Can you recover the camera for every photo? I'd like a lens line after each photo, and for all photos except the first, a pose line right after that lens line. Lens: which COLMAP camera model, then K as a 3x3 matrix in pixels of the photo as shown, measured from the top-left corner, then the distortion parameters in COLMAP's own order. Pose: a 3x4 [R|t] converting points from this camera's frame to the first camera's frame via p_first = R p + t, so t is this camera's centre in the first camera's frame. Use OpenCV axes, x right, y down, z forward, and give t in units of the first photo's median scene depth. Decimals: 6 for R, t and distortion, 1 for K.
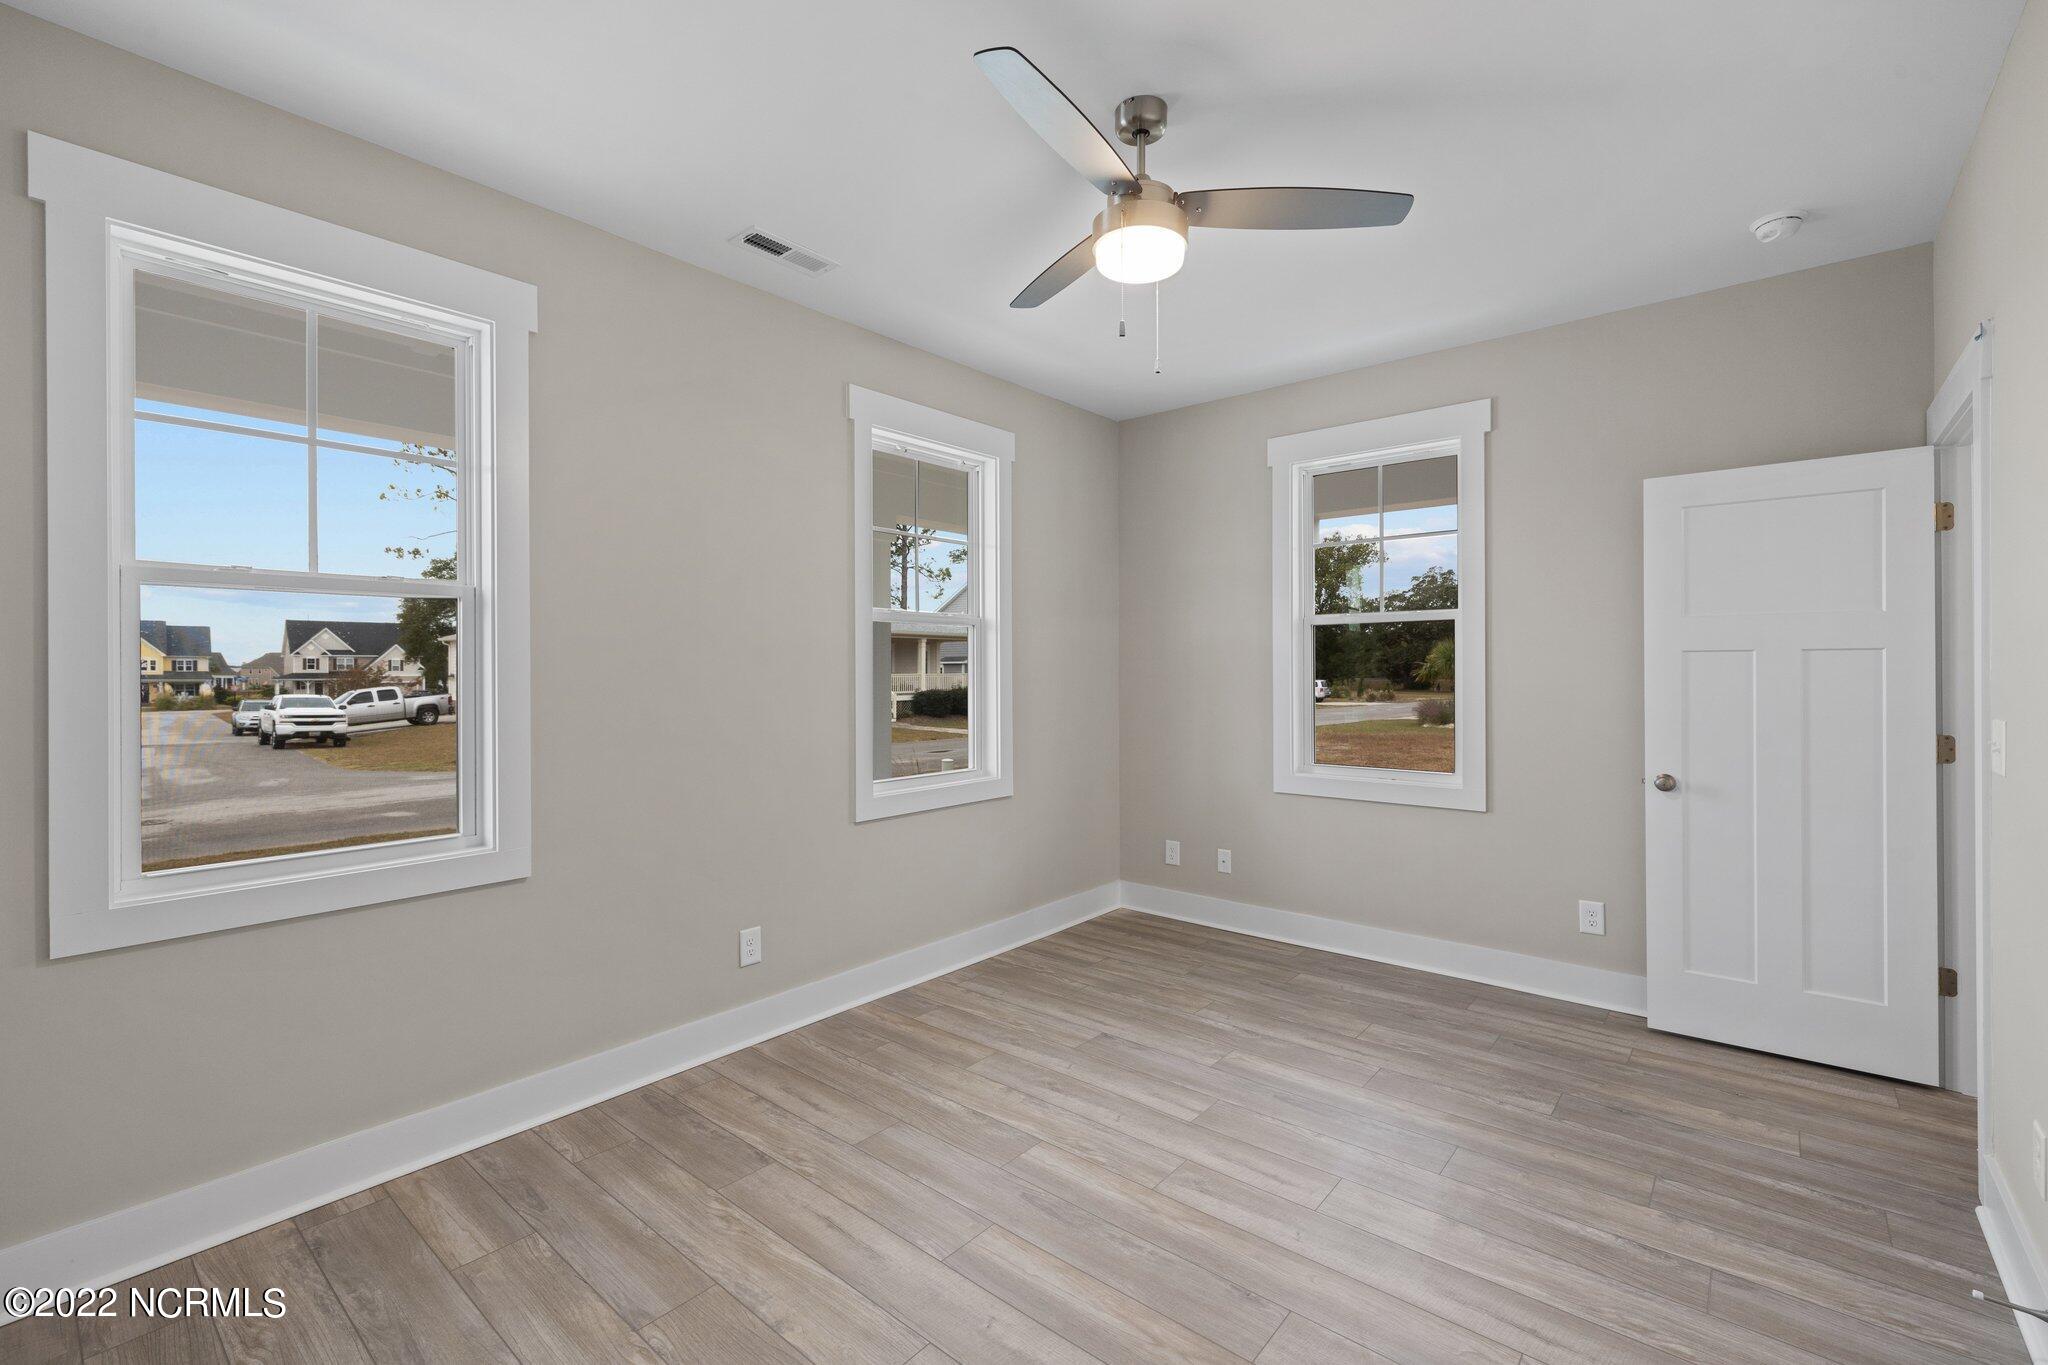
lens RADIAL K [[869.0, 0, 1016.4], [0, 869.0, 670.3], [0, 0, 1]] dist [0.000370, -0.000220]
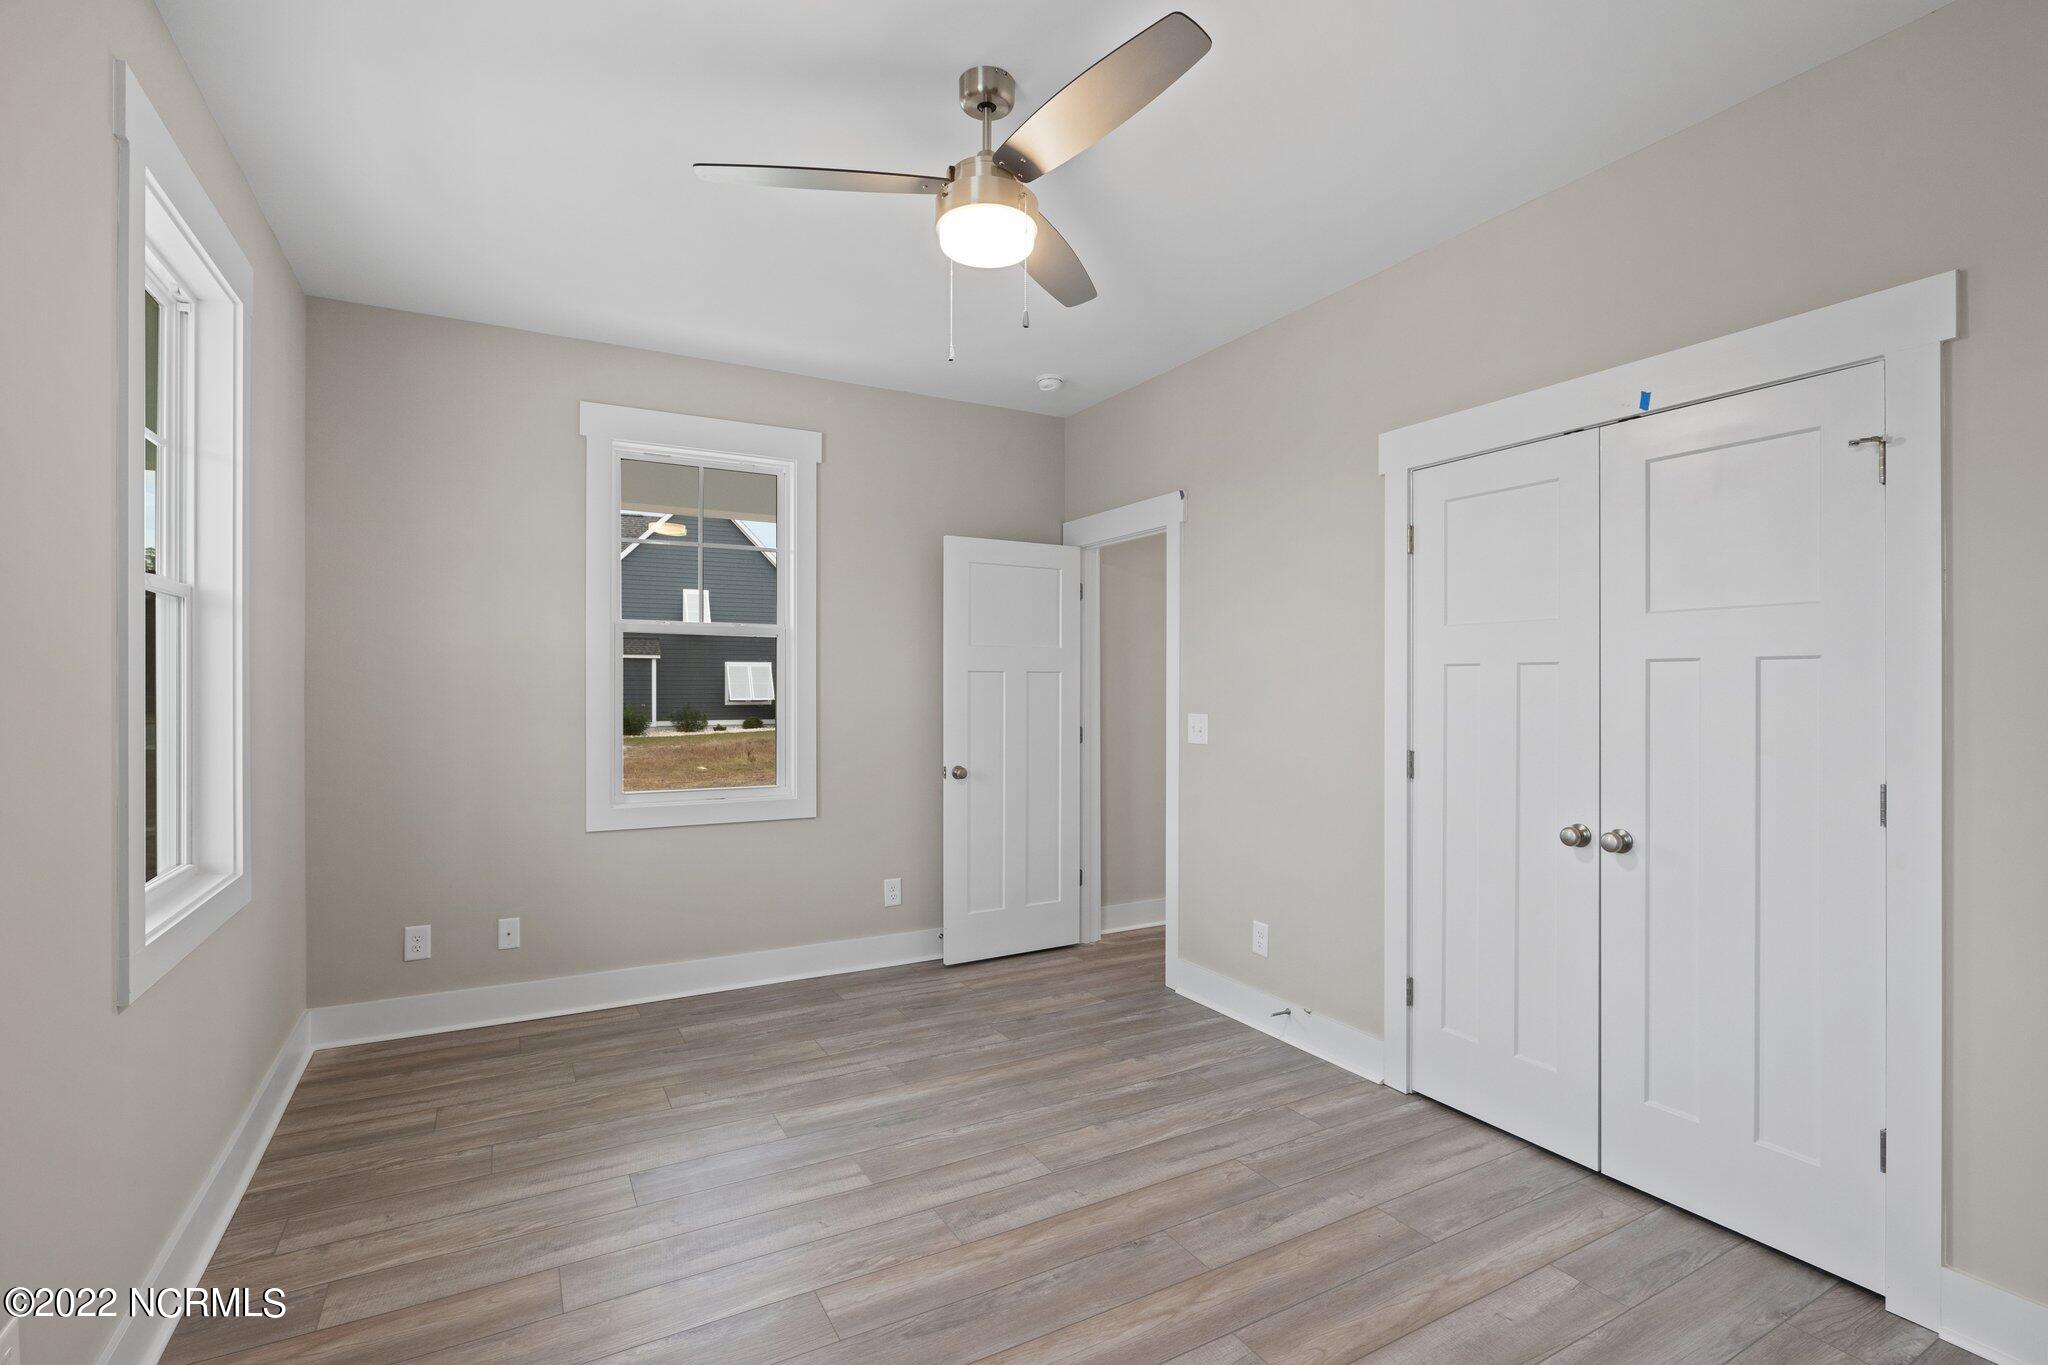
lens RADIAL K [[931.2, 0, 1032.4], [0, 931.2, 682.6], [0, 0, 1]] dist [-0.008610, 0.003014]
pose [[0.359386, 0.006911, 0.933163, -0.508017], [-0.003584, 0.999975, -0.006025, 0.003667], [-0.933182, -0.001179, 0.359402, 0.394354]]
